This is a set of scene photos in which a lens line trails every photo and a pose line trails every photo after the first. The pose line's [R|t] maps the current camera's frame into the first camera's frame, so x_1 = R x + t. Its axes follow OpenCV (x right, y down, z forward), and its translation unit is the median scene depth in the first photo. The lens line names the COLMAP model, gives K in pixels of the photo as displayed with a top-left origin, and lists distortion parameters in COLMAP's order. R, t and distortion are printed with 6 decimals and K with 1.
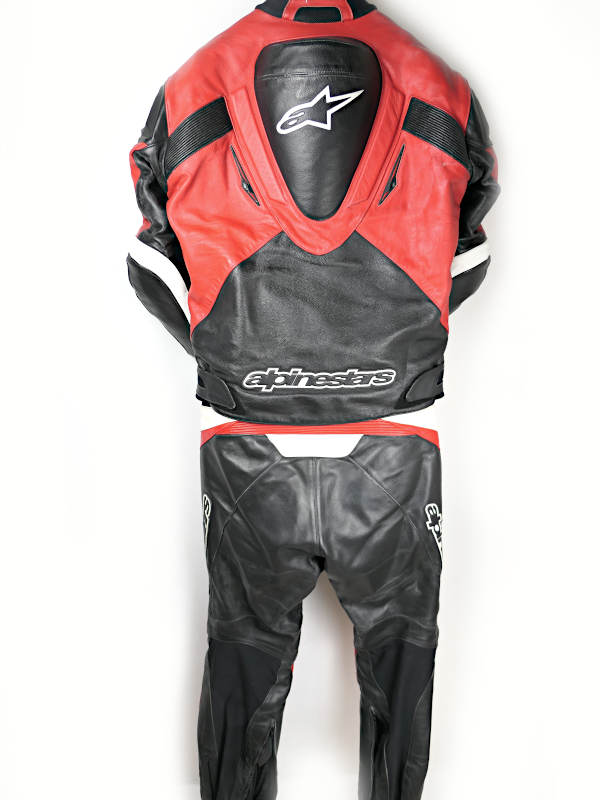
lens RADIAL K [[611.5, 0, 300.0], [0, 611.5, 400.0], [0, 0, 1]] dist [-0.026583, 0.009109]
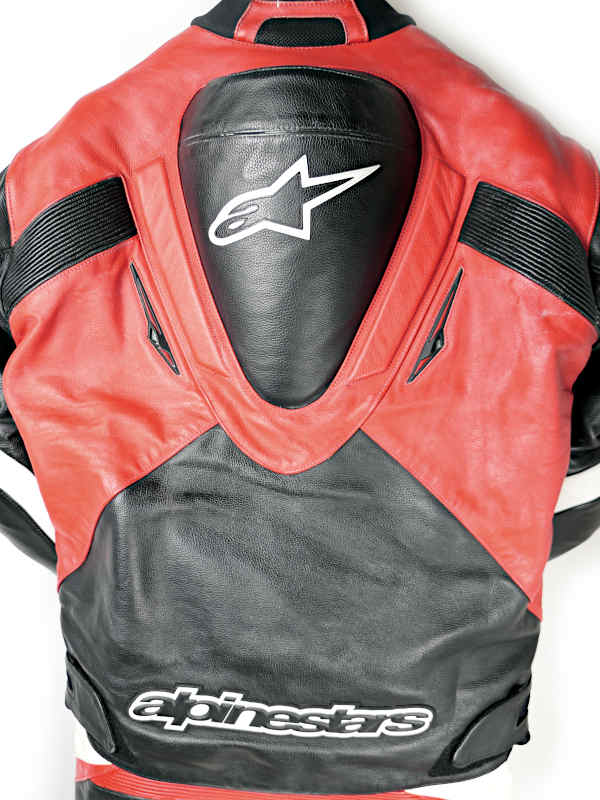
lens RADIAL K [[611.5, 0, 300.0], [0, 611.5, 400.0], [0, 0, 1]] dist [-0.026583, 0.009109]
pose [[0.994644, 0.045053, -0.093024, 0.088918], [-0.057365, 0.989288, -0.134235, -0.235367], [0.085980, 0.138852, 0.986574, 0.499674]]
